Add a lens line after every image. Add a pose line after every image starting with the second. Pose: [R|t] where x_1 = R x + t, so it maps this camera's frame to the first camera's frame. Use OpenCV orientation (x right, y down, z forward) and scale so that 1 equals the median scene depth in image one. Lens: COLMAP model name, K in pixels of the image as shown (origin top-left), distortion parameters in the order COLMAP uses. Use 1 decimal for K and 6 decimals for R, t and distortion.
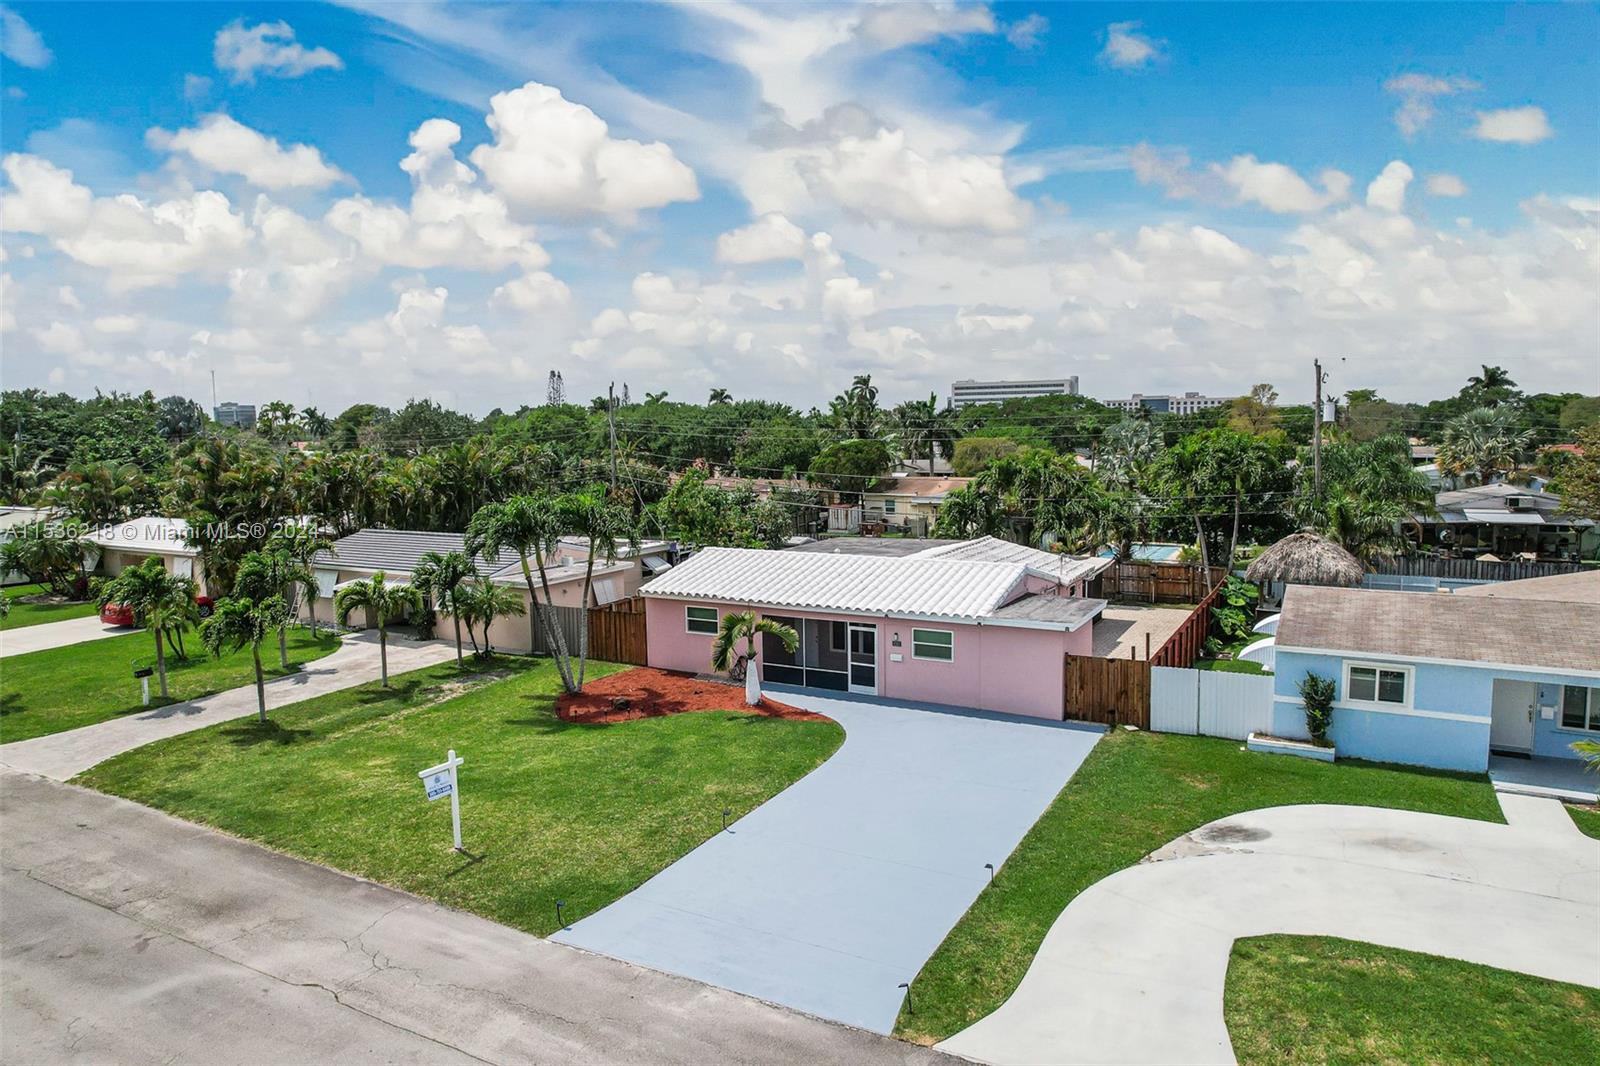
lens RADIAL K [[1024.1, 0, 800.0], [0, 1024.1, 533.0], [0, 0, 1]] dist [-0.079303, 0.076407]
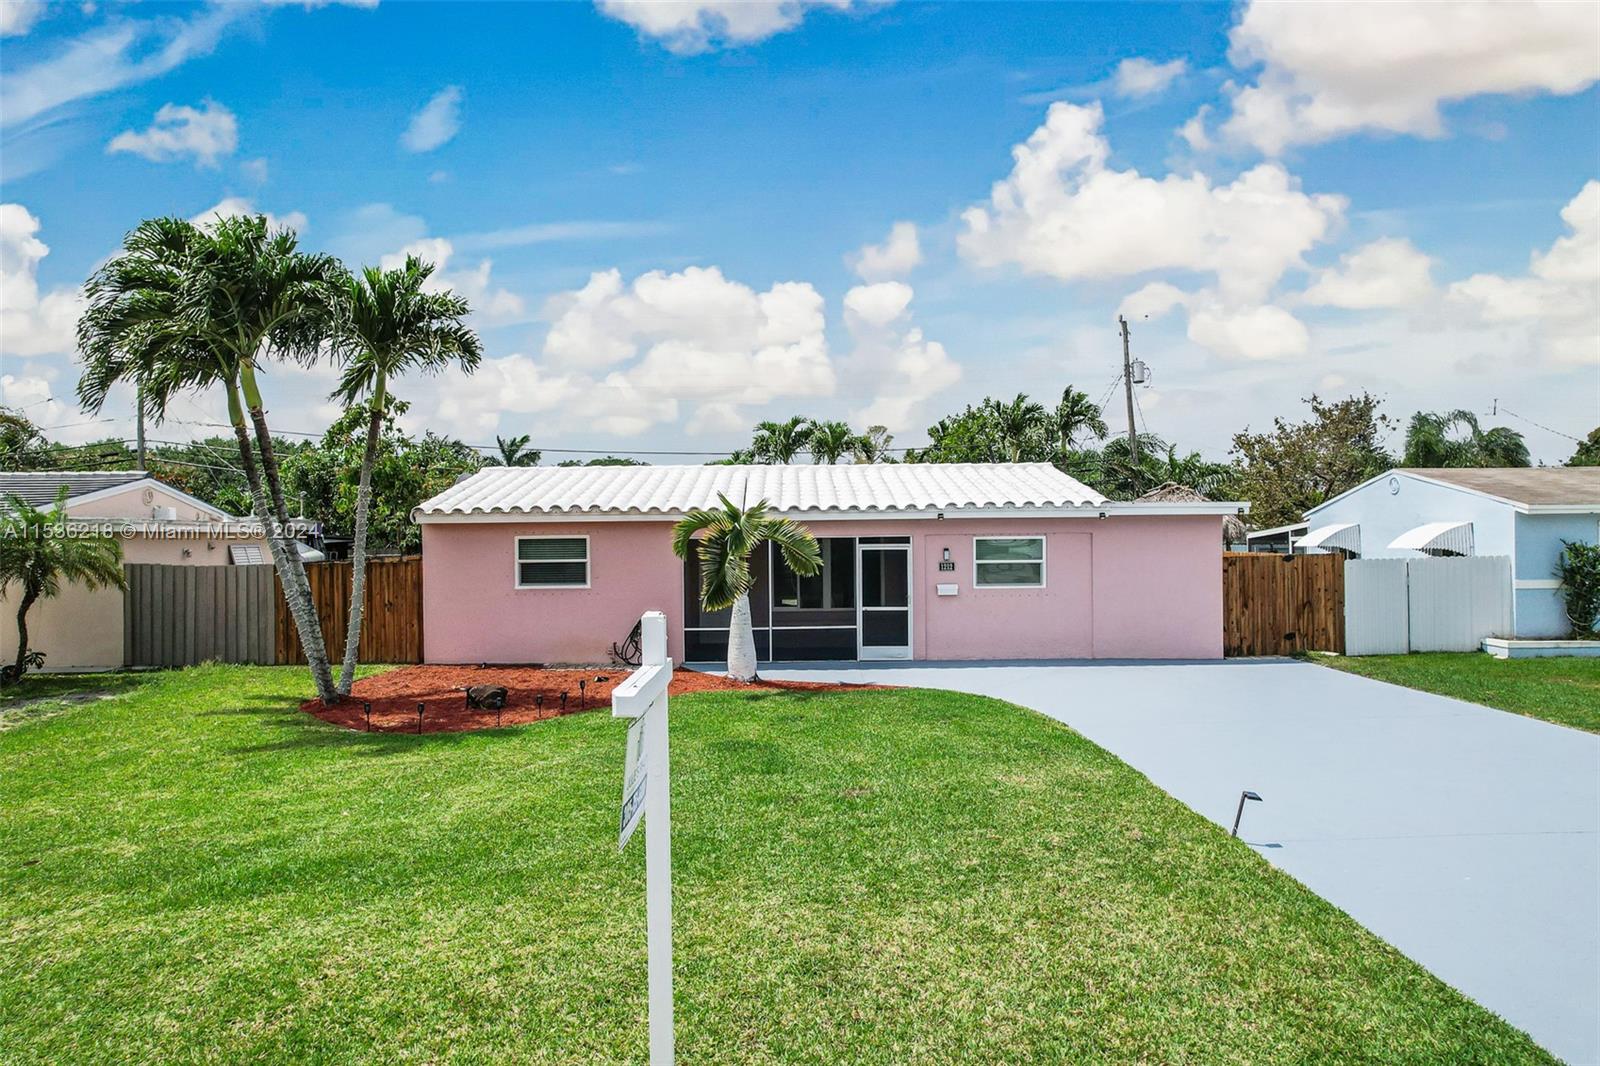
lens RADIAL K [[1028.5, 0, 800.0], [0, 1028.5, 533.0], [0, 0, 1]] dist [-0.083578, 0.074254]
pose [[0.864994, 0.009664, 0.501688, -0.320274], [0.048365, 0.993554, -0.102529, 0.166997], [-0.499445, 0.112951, 0.858951, 0.600713]]
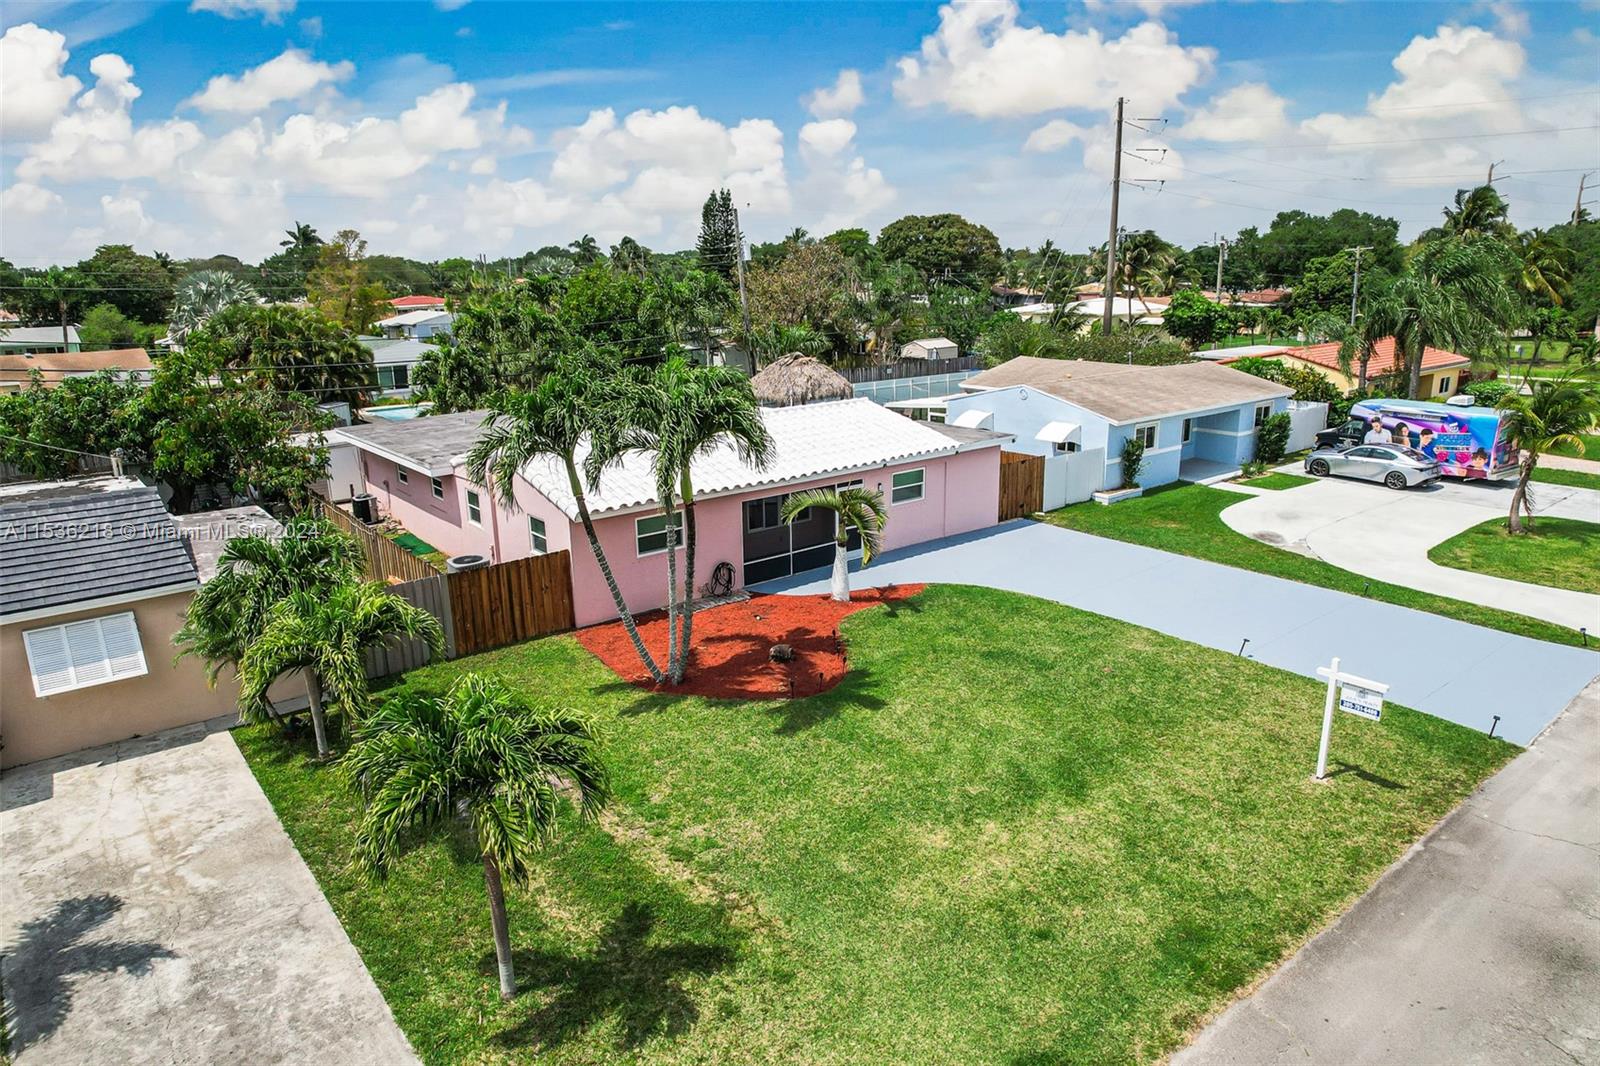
lens RADIAL K [[1024.1, 0, 800.0], [0, 1024.1, 533.0], [0, 0, 1]] dist [-0.079303, 0.076407]
pose [[0.371135, -0.226017, 0.900653, -0.879516], [0.105228, 0.973915, 0.201040, -0.057940], [-0.922597, 0.020161, 0.385237, 0.813153]]
